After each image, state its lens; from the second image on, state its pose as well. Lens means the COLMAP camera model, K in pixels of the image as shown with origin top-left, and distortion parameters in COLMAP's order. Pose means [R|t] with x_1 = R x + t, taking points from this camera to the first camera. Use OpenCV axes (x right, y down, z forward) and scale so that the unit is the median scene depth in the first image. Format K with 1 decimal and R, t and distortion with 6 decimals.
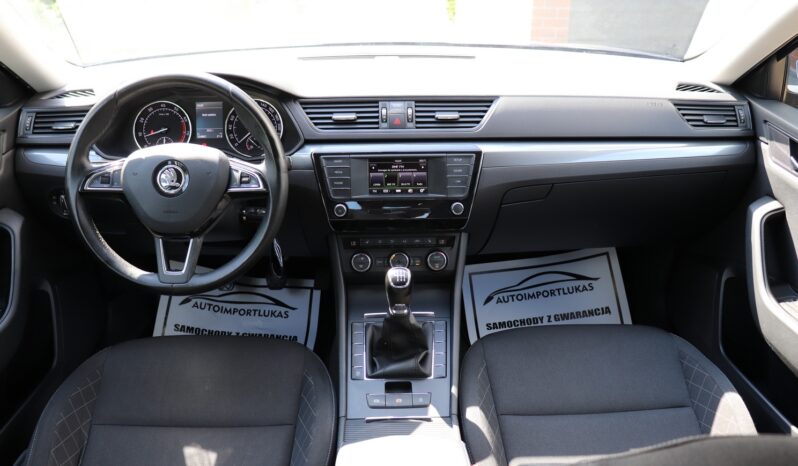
lens RADIAL K [[668.1, 0, 353.6], [0, 668.1, 224.8], [0, 0, 1]] dist [-0.135465, 0.036919]
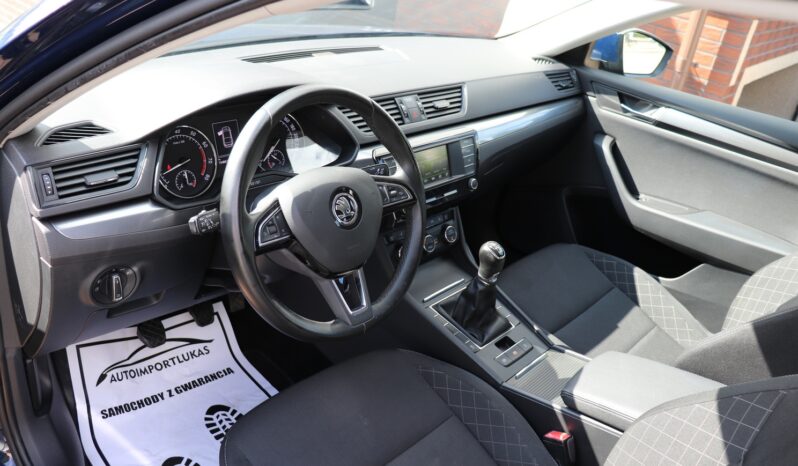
lens RADIAL K [[668.1, 0, 398.3], [0, 668.1, 238.2], [0, 0, 1]] dist [-0.135465, 0.036919]
pose [[0.672800, -0.250262, 0.696211, -0.734088], [0.205823, 0.967214, 0.148775, -0.127739], [-0.710618, 0.043201, 0.702251, 0.284040]]
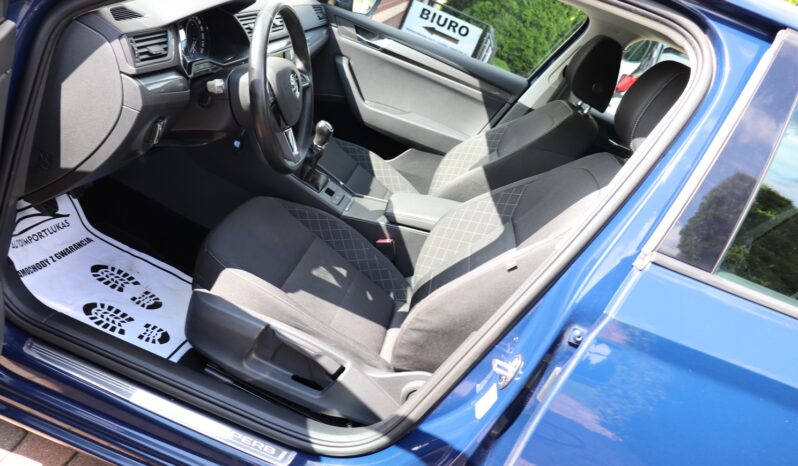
lens RADIAL K [[668.1, 0, 399.1], [0, 668.1, 229.8], [0, 0, 1]] dist [-0.135465, 0.036919]
pose [[0.131928, -0.336385, 0.932438, -1.373653], [0.100174, 0.940368, 0.325073, -0.177590], [-0.986185, 0.050520, 0.157758, 0.513311]]
